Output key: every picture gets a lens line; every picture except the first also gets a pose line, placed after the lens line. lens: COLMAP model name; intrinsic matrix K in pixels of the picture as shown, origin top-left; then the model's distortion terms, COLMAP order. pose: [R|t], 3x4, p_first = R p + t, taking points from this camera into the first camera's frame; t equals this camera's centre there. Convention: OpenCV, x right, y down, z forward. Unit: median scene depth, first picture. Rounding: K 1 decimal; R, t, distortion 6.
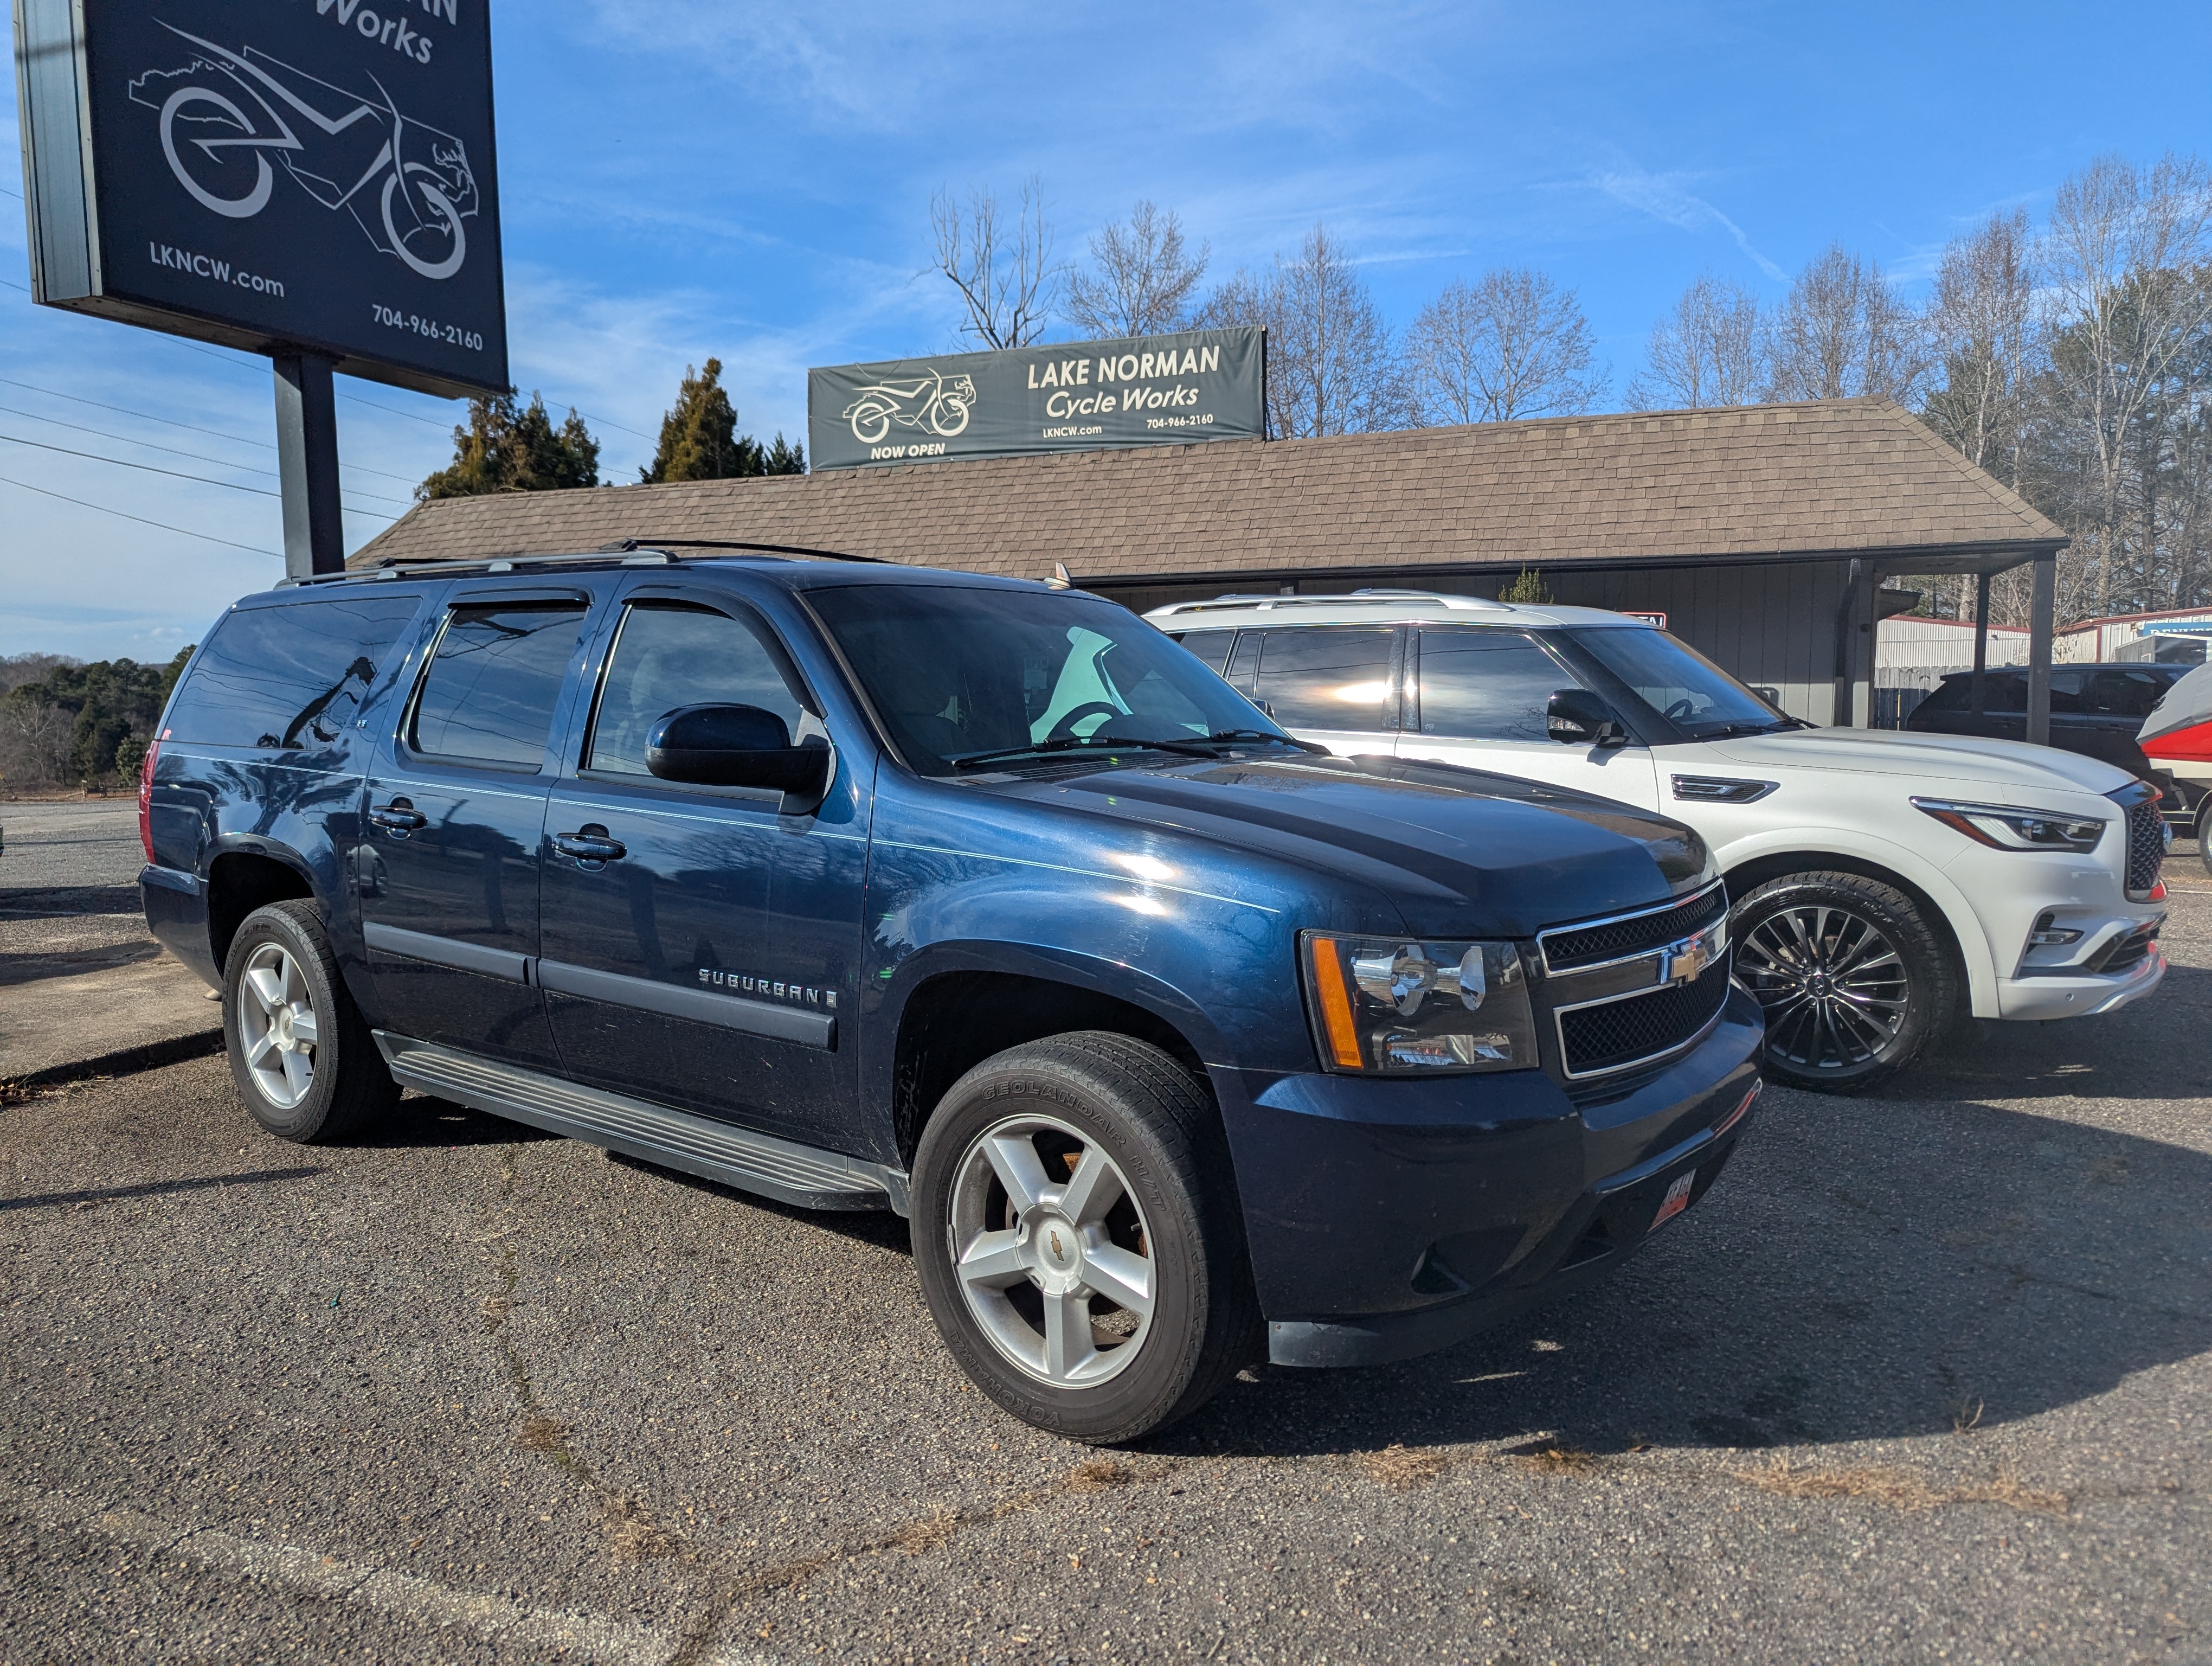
lens RADIAL K [[1516.2, 0, 1106.0], [0, 1516.2, 833.0], [0, 0, 1]] dist [0.008217, -0.018879]
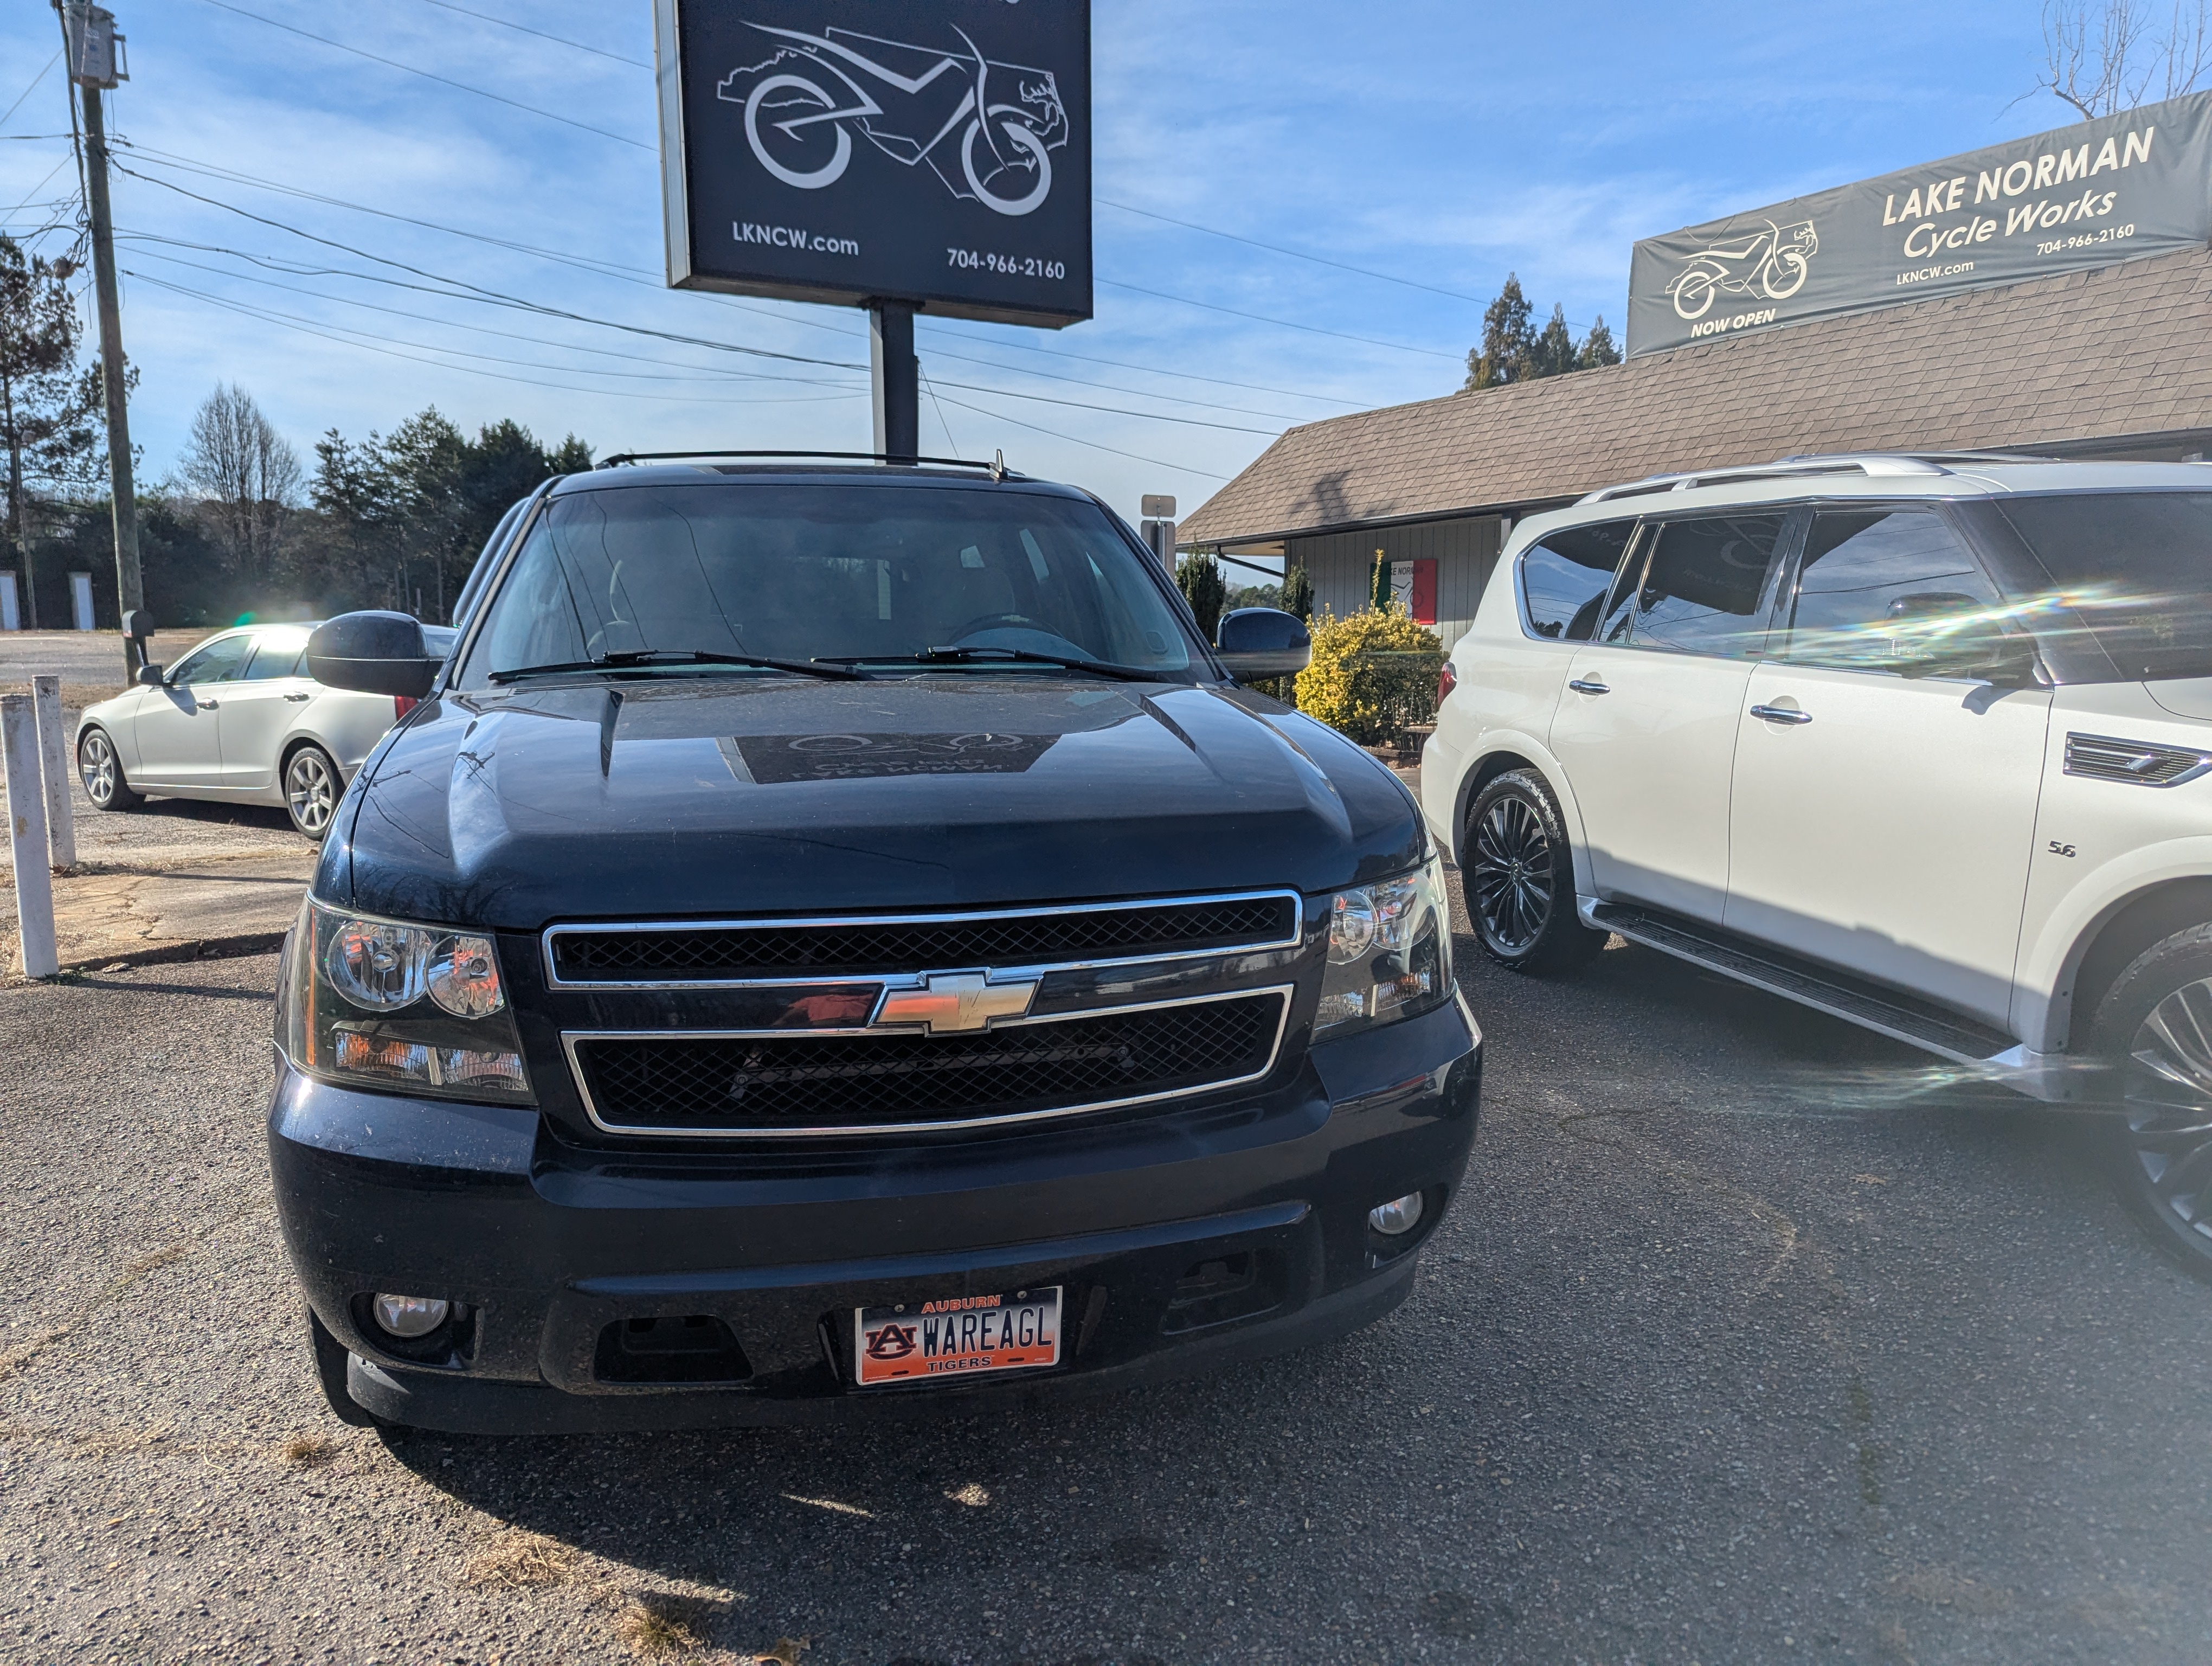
lens RADIAL K [[1508.6, 0, 1106.0], [0, 1508.6, 833.0], [0, 0, 1]] dist [0.060148, -0.062682]
pose [[0.791693, 0.084658, -0.605025, 0.146743], [-0.051704, 0.996084, 0.071721, -0.007472], [0.608728, -0.025499, 0.792969, 0.094041]]
